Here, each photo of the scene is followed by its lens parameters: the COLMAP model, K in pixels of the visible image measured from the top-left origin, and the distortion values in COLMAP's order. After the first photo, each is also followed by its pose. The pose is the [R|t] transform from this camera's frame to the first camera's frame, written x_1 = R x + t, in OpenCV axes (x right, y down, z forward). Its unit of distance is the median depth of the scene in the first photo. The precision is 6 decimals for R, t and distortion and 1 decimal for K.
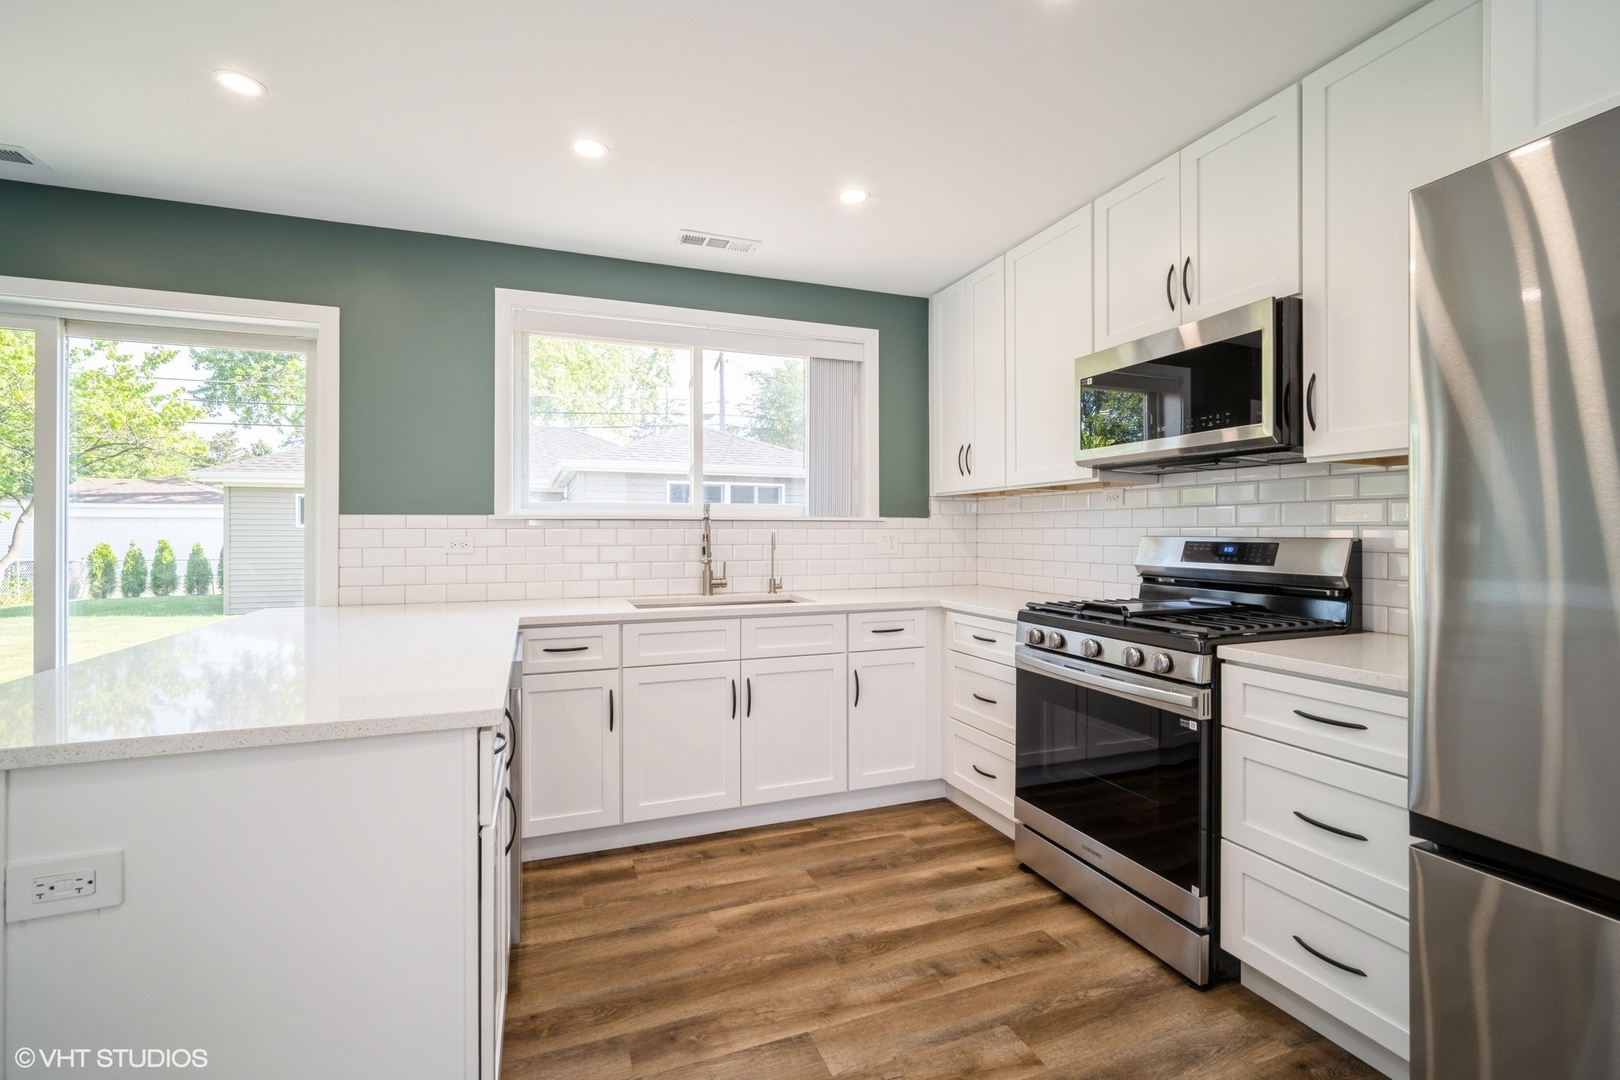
lens RADIAL K [[703.0, 0, 804.7], [0, 703.0, 530.1], [0, 0, 1]] dist [-0.015103, 0.006621]
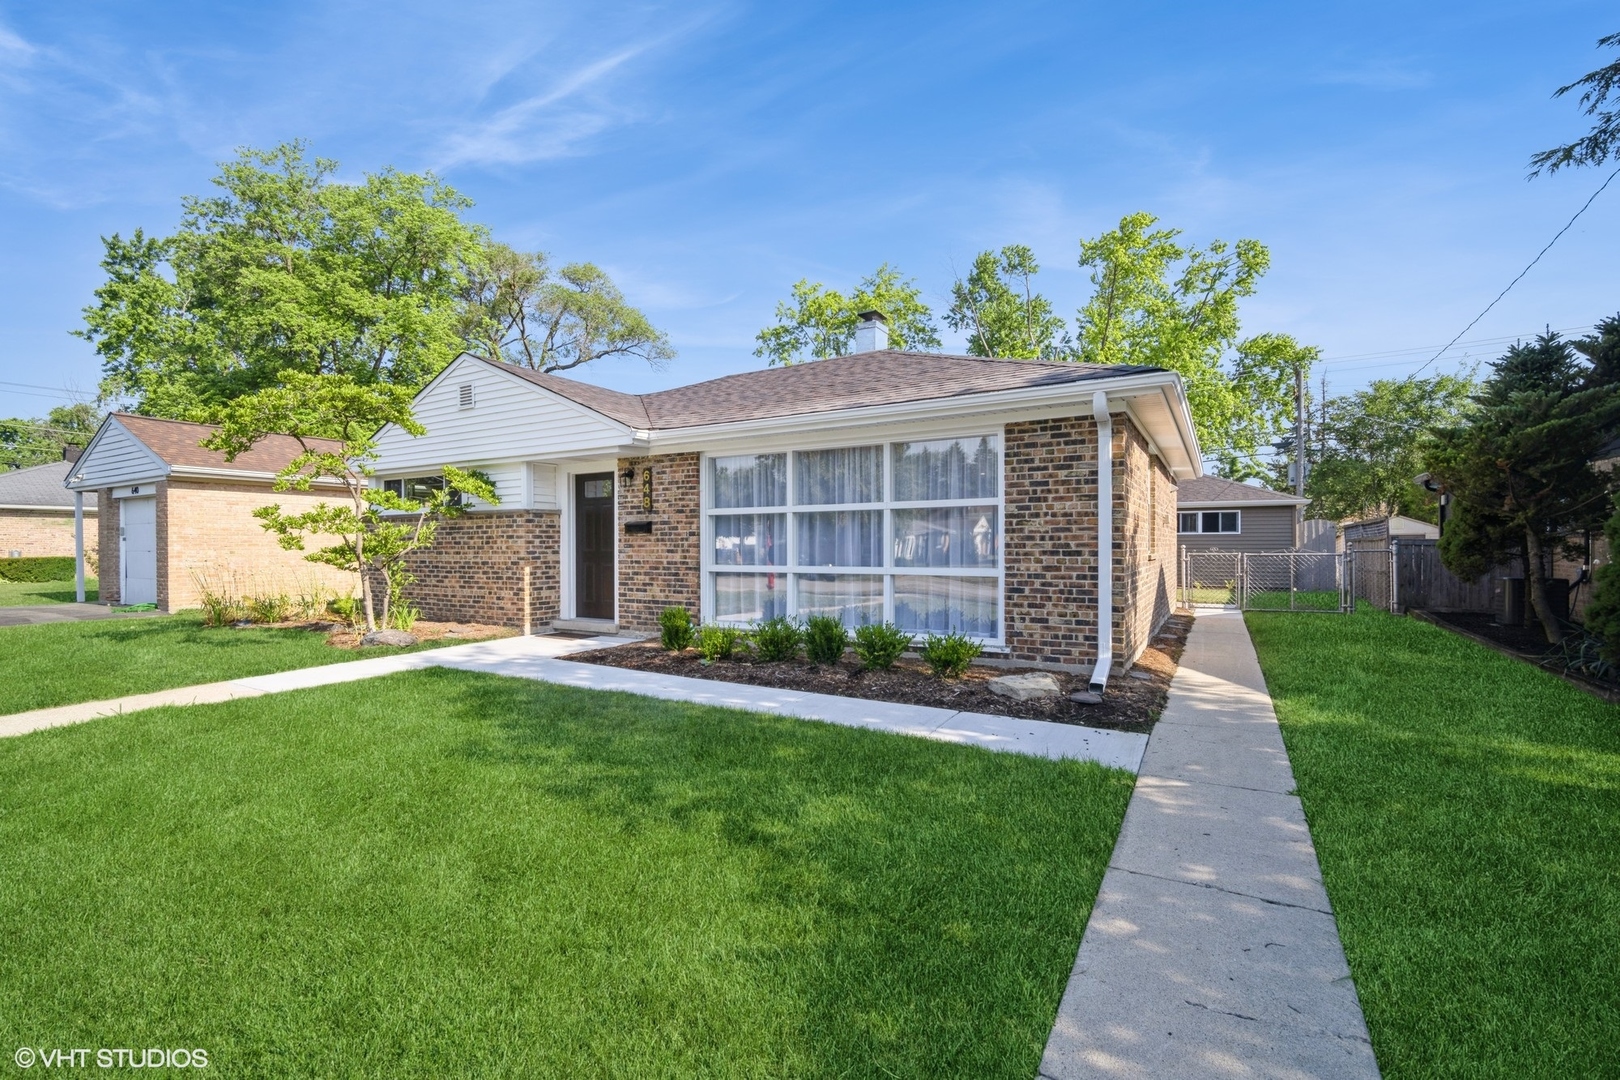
lens RADIAL K [[718.1, 0, 810.0], [0, 718.1, 540.0], [0, 0, 1]] dist [-0.006459, 0.000570]
pose [[0.627567, -0.009153, -0.778509, 2.523367], [0.004667, 0.999957, -0.007994, 0.054000], [0.778549, 0.001384, 0.627583, -3.322217]]
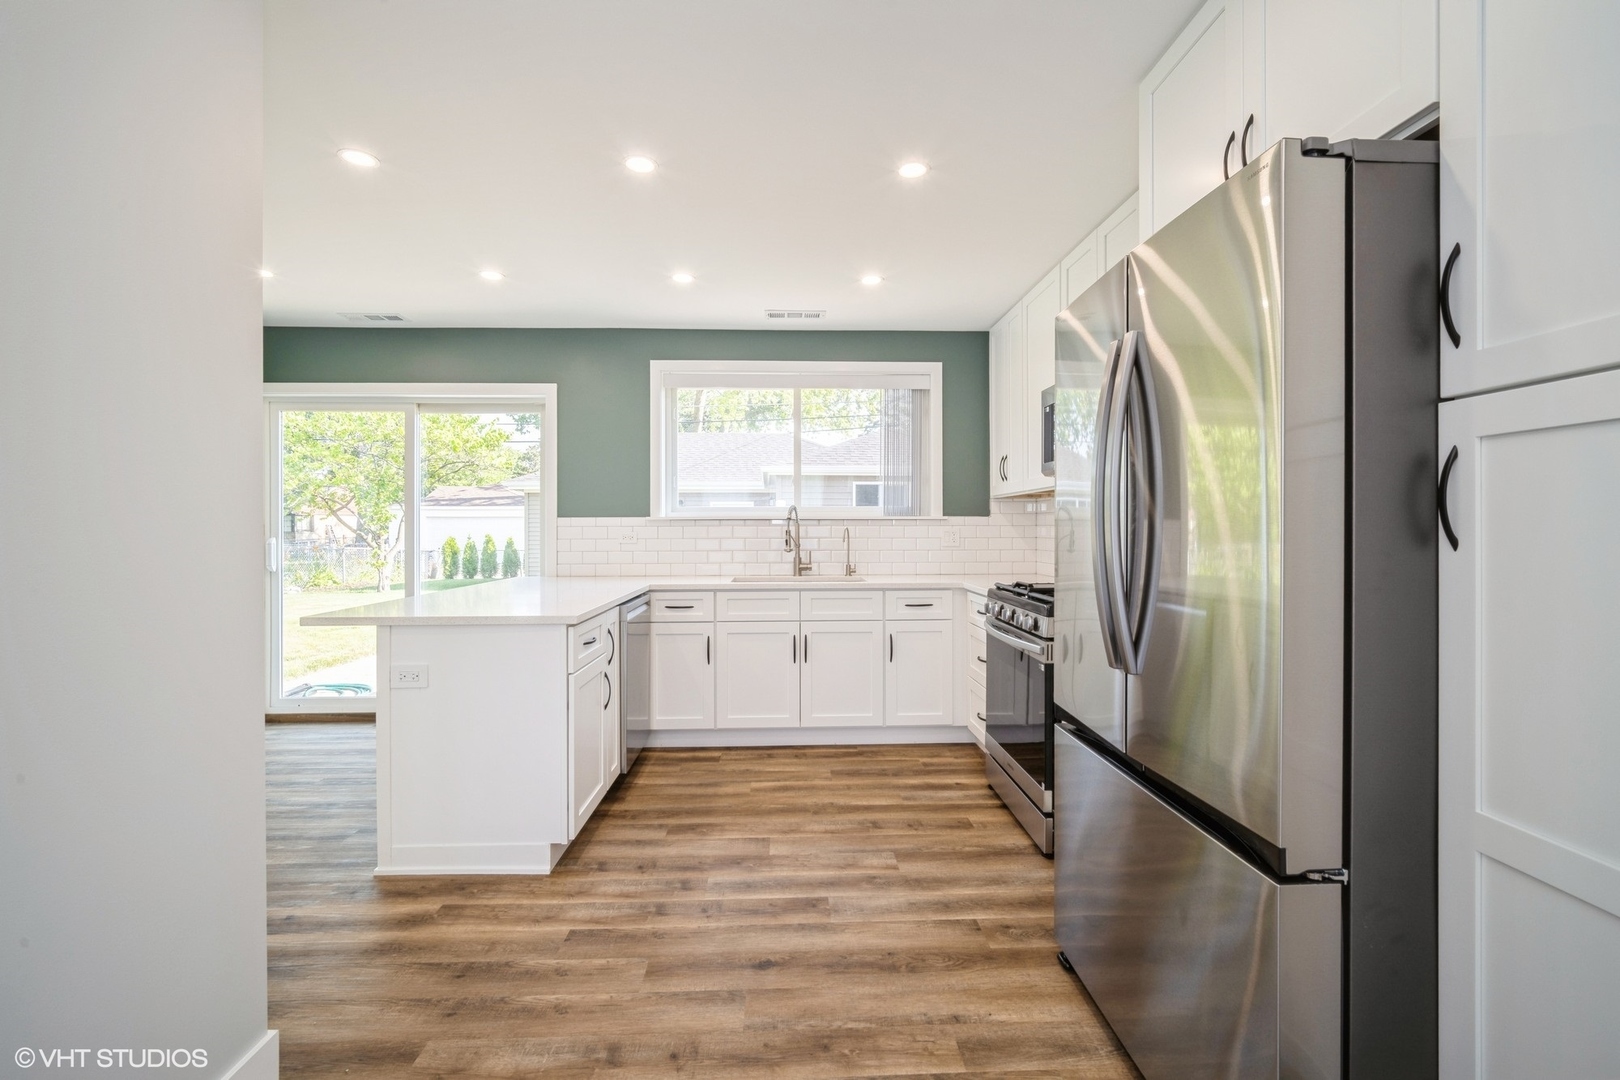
lens RADIAL K [[711.8, 0, 814.4], [0, 711.8, 528.5], [0, 0, 1]] dist [-0.008888, 0.000136]
pose [[0.949182, -0.000982, -0.314725, 0.358775], [0.002159, 0.999992, 0.003391, -0.002312], [0.314720, -0.003898, 0.949177, -0.305669]]
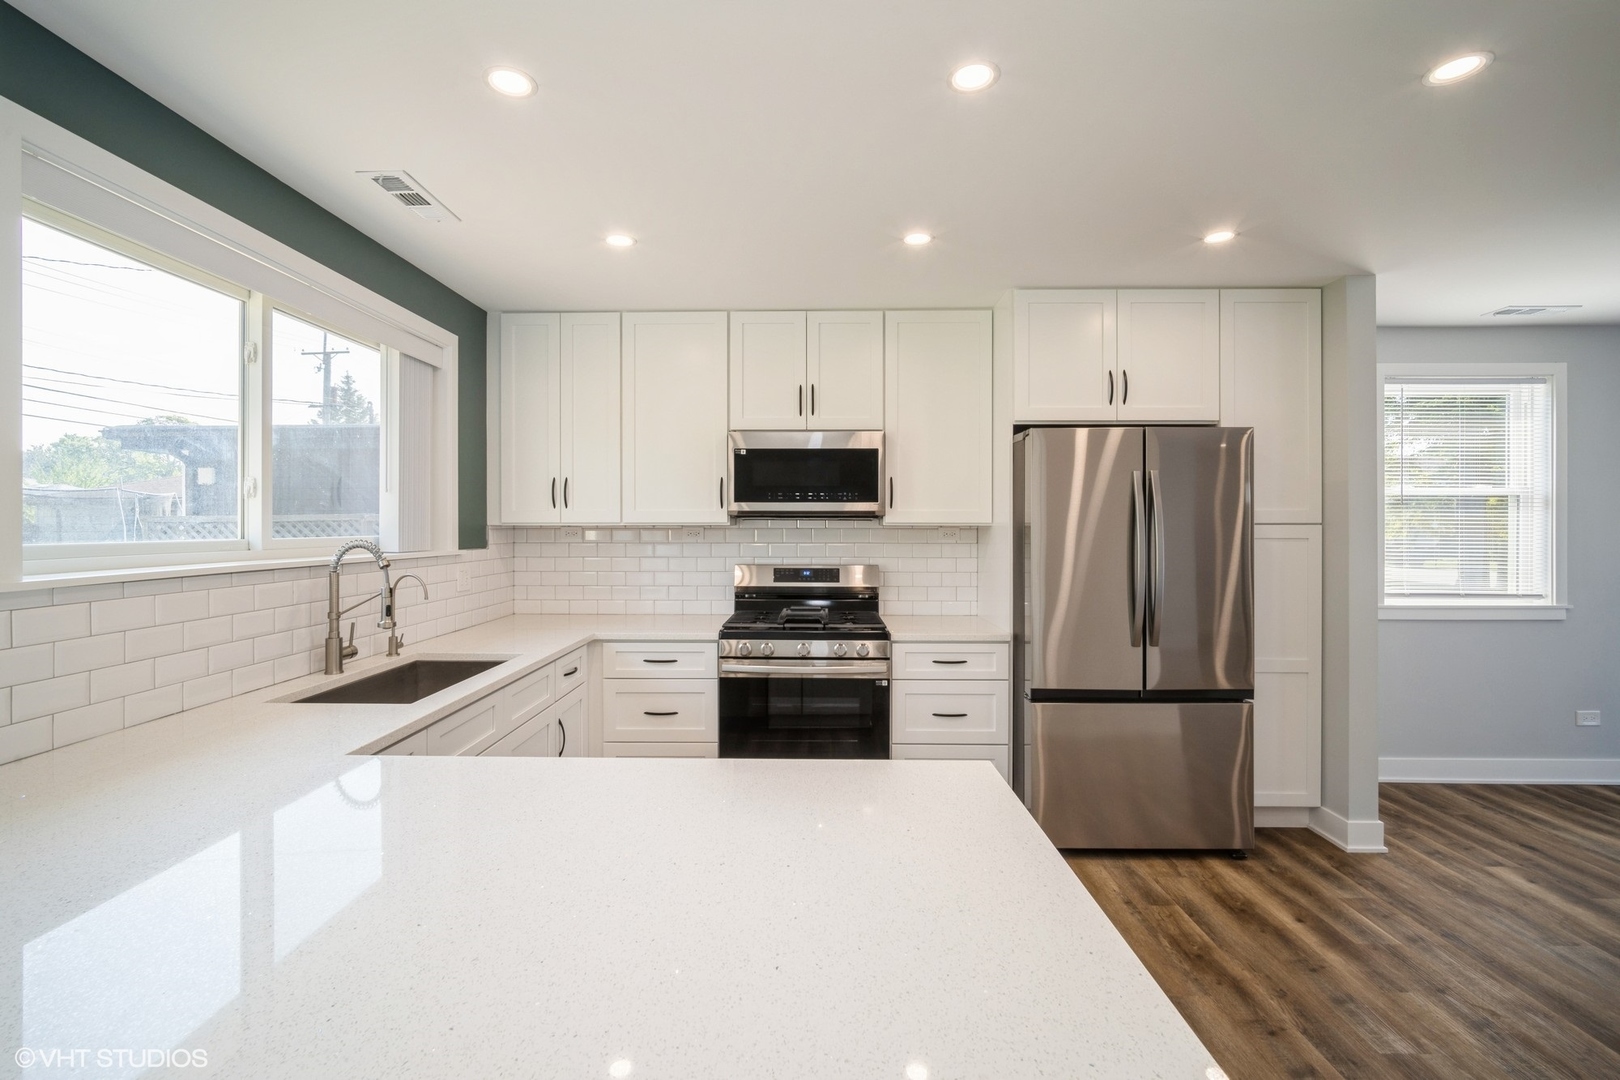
lens RADIAL K [[703.9, 0, 797.7], [0, 703.9, 527.4], [0, 0, 1]] dist [-0.009310, 0.001279]
pose [[0.378193, -0.001729, 0.925725, -0.692283], [-0.002751, 0.999992, 0.002992, -0.063834], [-0.925723, -0.003678, 0.378185, 0.348377]]
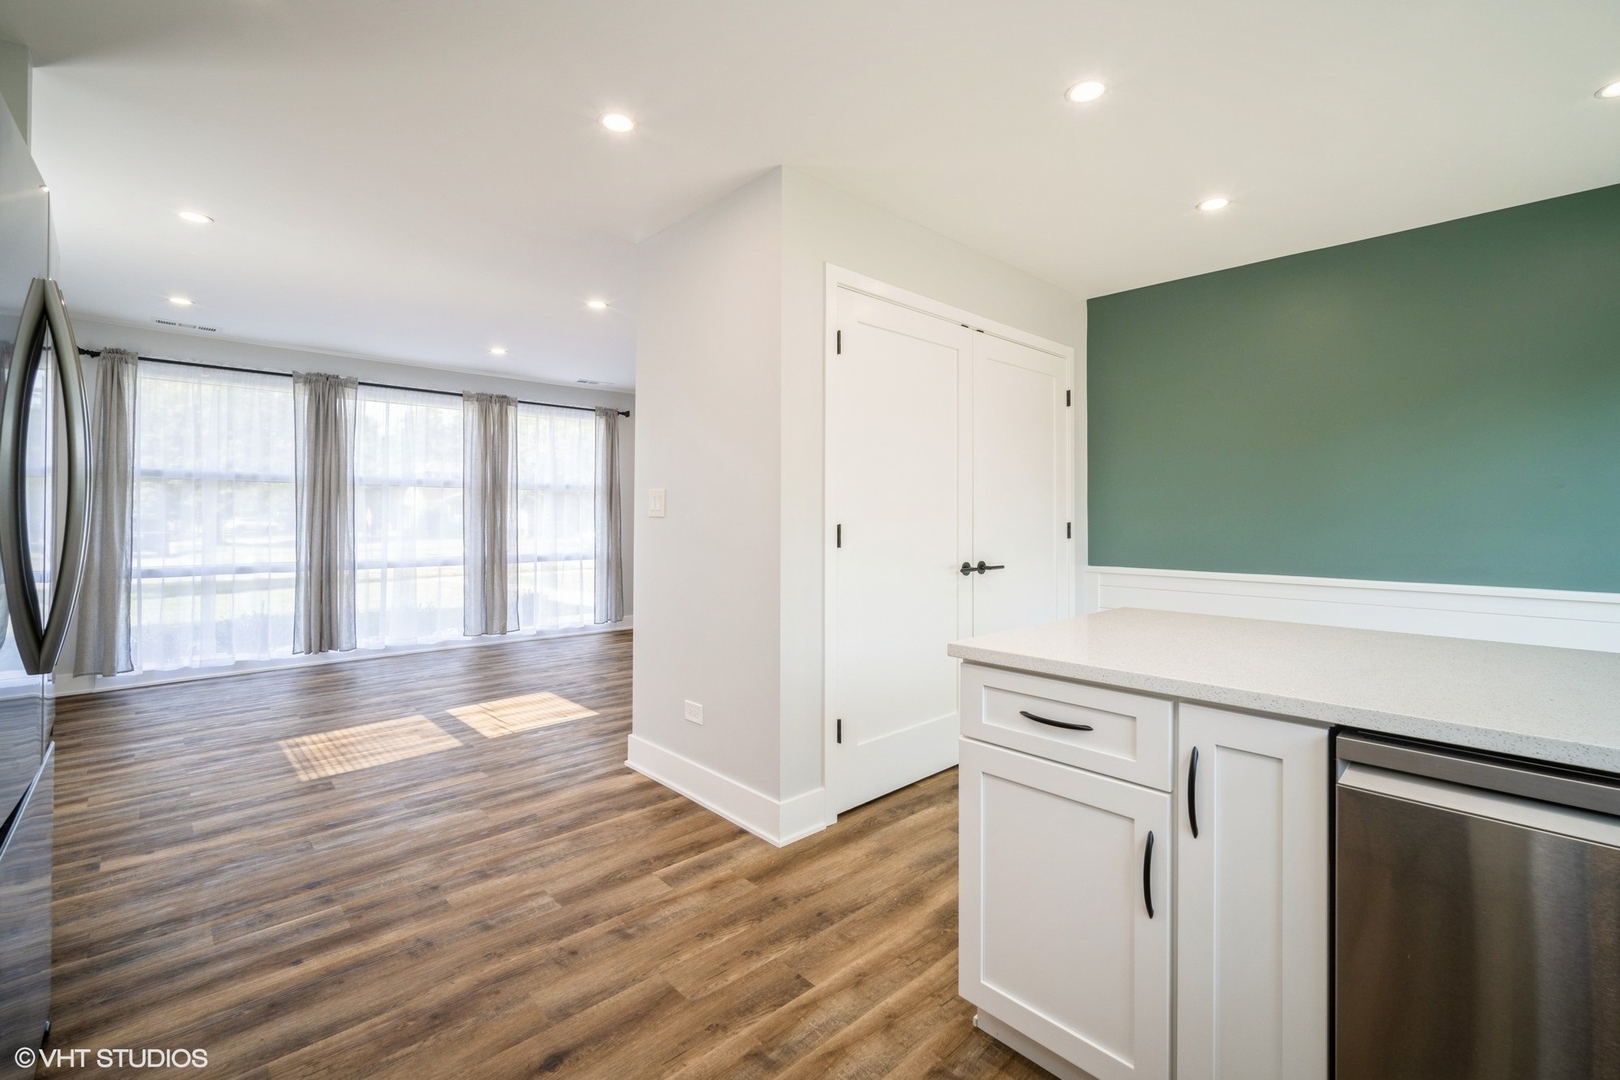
lens RADIAL K [[707.5, 0, 808.6], [0, 707.5, 510.2], [0, 0, 1]] dist [-0.001748, 0.001346]
pose [[-0.927163, -0.005035, -0.374624, 0.126210], [-0.000682, 0.999931, -0.011752, 0.008487], [0.374658, -0.010640, -0.927102, 0.875565]]
